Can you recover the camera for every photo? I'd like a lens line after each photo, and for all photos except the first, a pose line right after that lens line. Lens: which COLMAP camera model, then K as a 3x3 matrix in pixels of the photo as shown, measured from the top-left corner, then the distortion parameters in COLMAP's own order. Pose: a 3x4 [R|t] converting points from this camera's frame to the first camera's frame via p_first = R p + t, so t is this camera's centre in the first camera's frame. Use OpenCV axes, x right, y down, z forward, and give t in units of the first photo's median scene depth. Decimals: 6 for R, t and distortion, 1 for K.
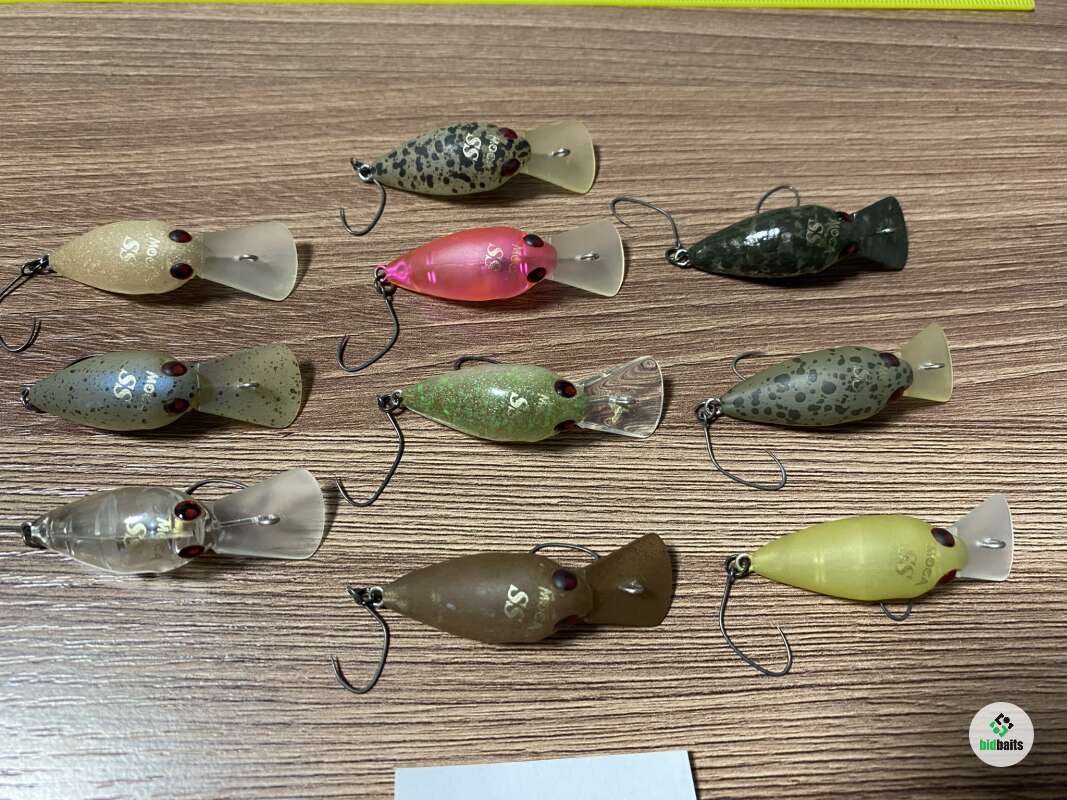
lens RADIAL K [[838.8, 0, 529.2], [0, 838.8, 391.6], [0, 0, 1]] dist [-0.036838, -0.005688]
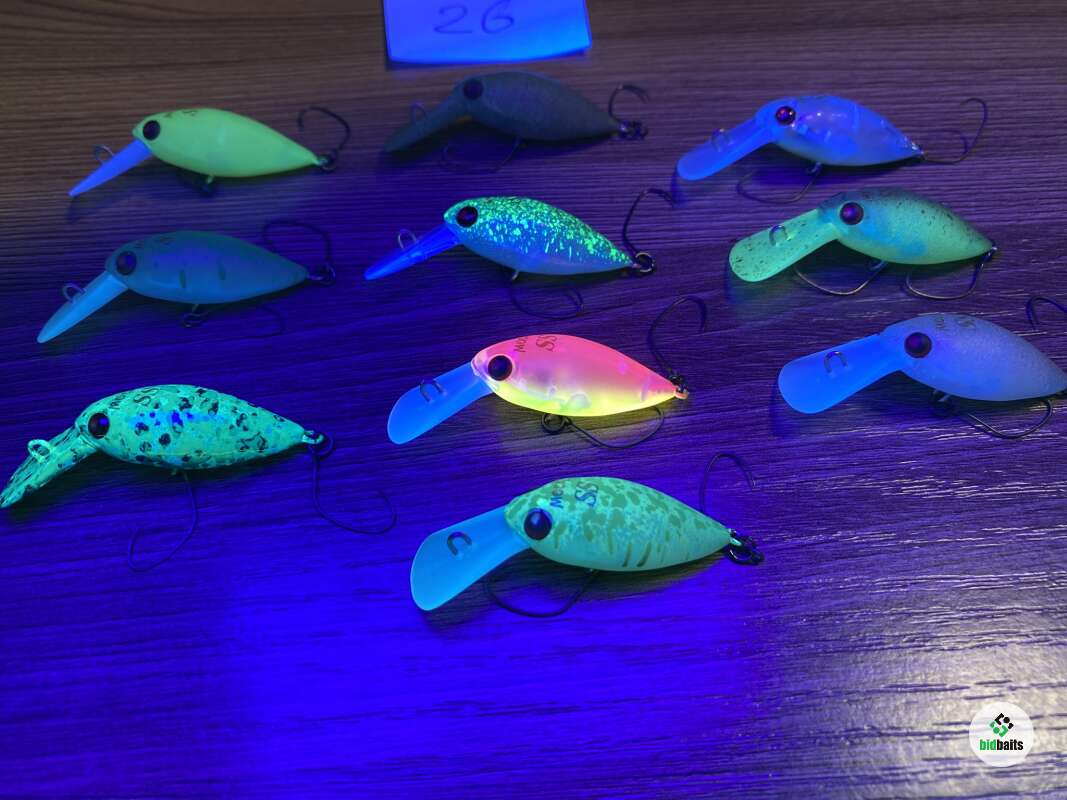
lens RADIAL K [[838.8, 0, 528.0], [0, 838.8, 408.7], [0, 0, 1]] dist [-0.036838, -0.005688]
pose [[-0.999306, 0.006232, -0.036716, 0.008430], [-0.034302, -0.537889, 0.842317, -0.944987], [-0.014499, 0.842992, 0.537730, 0.624611]]
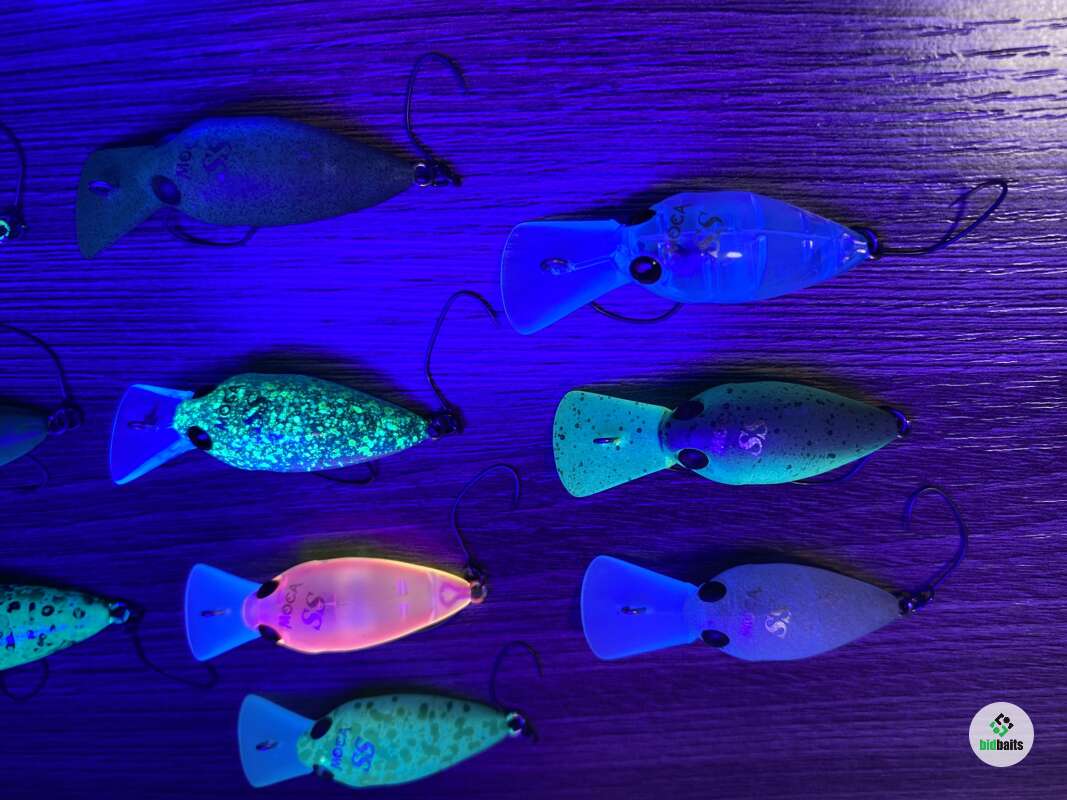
lens RADIAL K [[838.8, 0, 542.5], [0, 838.8, 397.6], [0, 0, 1]] dist [-0.036838, -0.005688]
pose [[-0.999618, 0.008765, 0.026206, -0.289859], [-0.005610, -0.992984, 0.118115, -0.057419], [0.027058, 0.117922, 0.992654, 0.209741]]
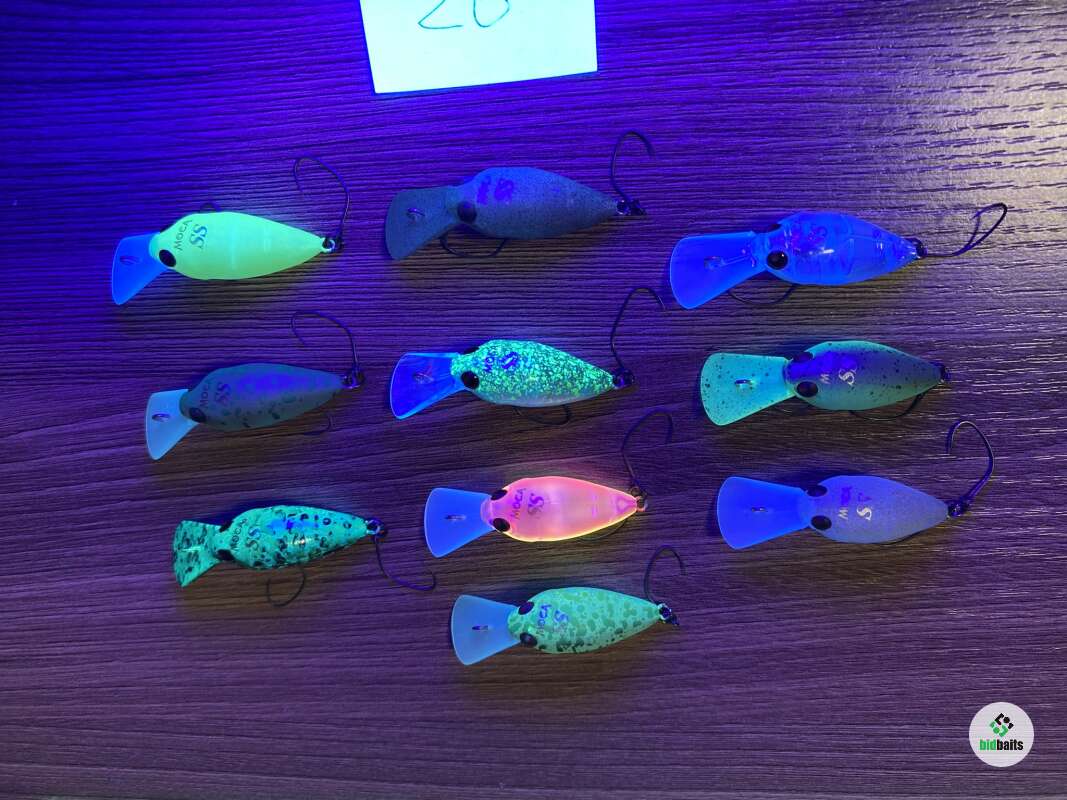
lens RADIAL K [[819.6, 0, 535.4], [0, 819.6, 397.8], [0, 0, 1]] dist [-0.021668, -0.017830]
pose [[-0.998977, 0.011912, 0.043633, -0.094801], [-0.001280, -0.971754, 0.235991, -0.286941], [0.045212, 0.235694, 0.970775, -0.103138]]
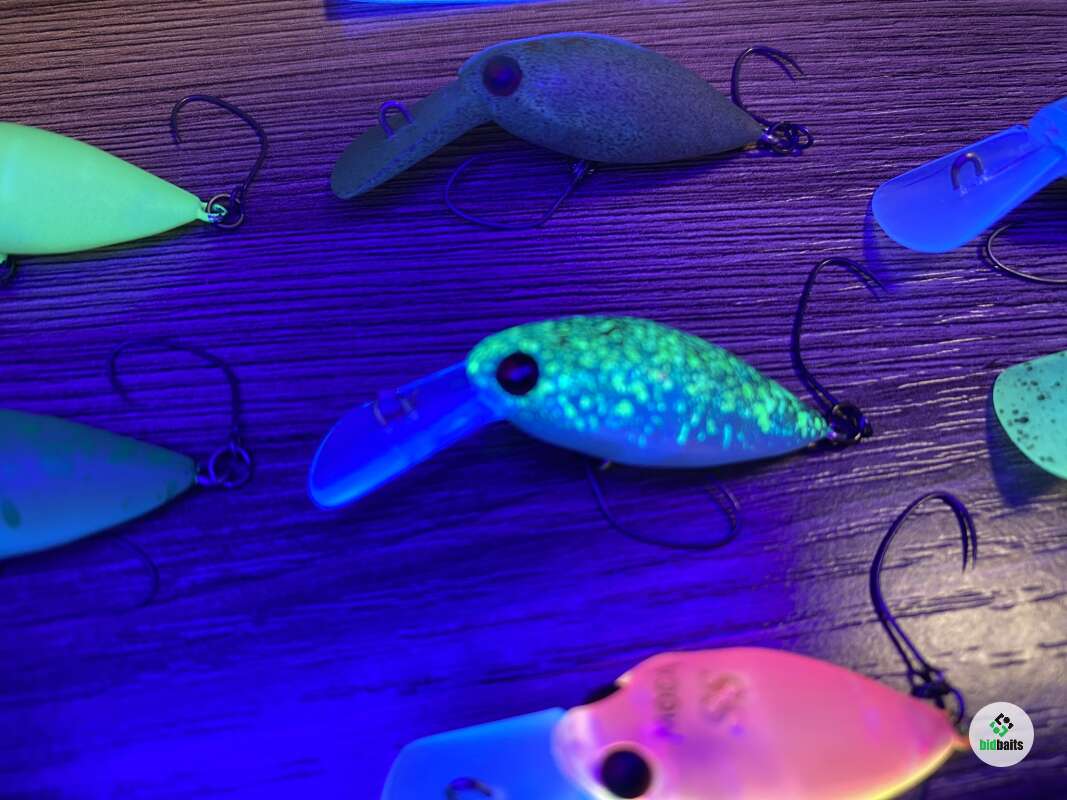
lens RADIAL K [[838.8, 0, 529.9], [0, 838.8, 414.5], [0, 0, 1]] dist [-0.036838, -0.005688]
pose [[-0.995391, 0.045071, -0.084651, 0.075755], [-0.093861, -0.638956, 0.763495, -0.376471], [-0.019677, 0.767922, 0.640242, 0.677440]]
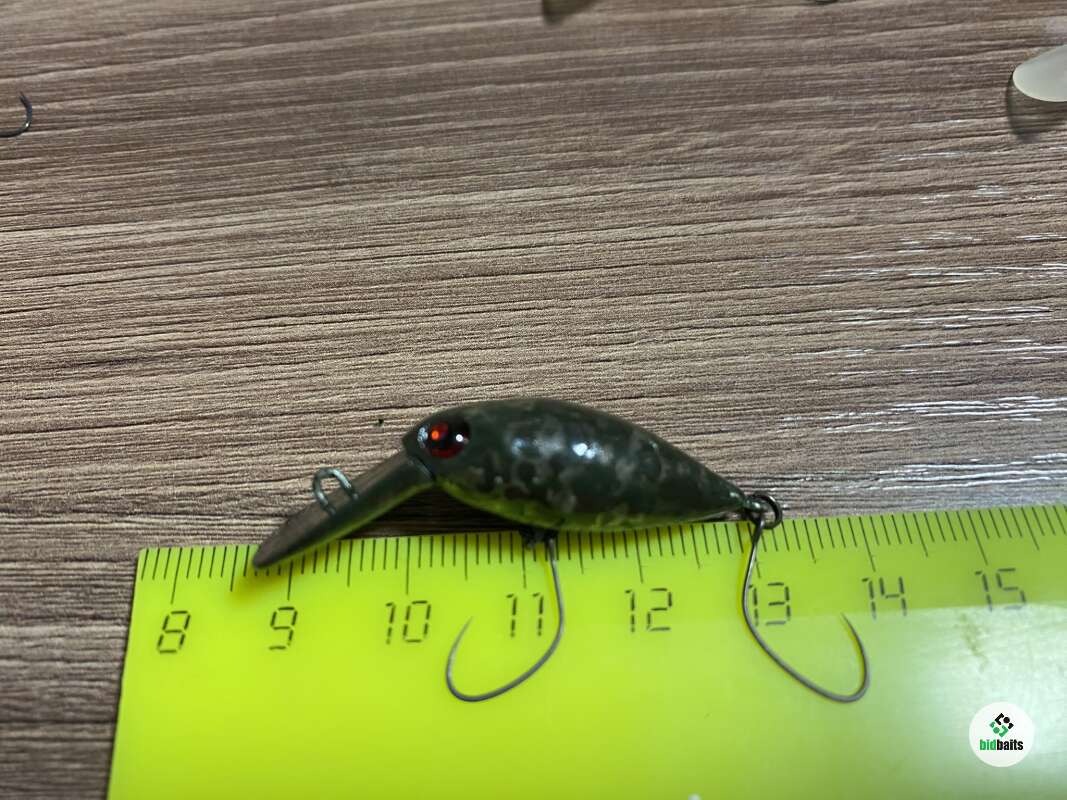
lens RADIAL K [[838.8, 0, 505.7], [0, 838.8, 409.6], [0, 0, 1]] dist [-0.036838, -0.005688]
pose [[-0.999392, -0.029971, -0.017790, 0.600707], [0.003802, -0.601127, 0.799145, -0.942518], [-0.034645, 0.798591, 0.600876, 0.935168]]
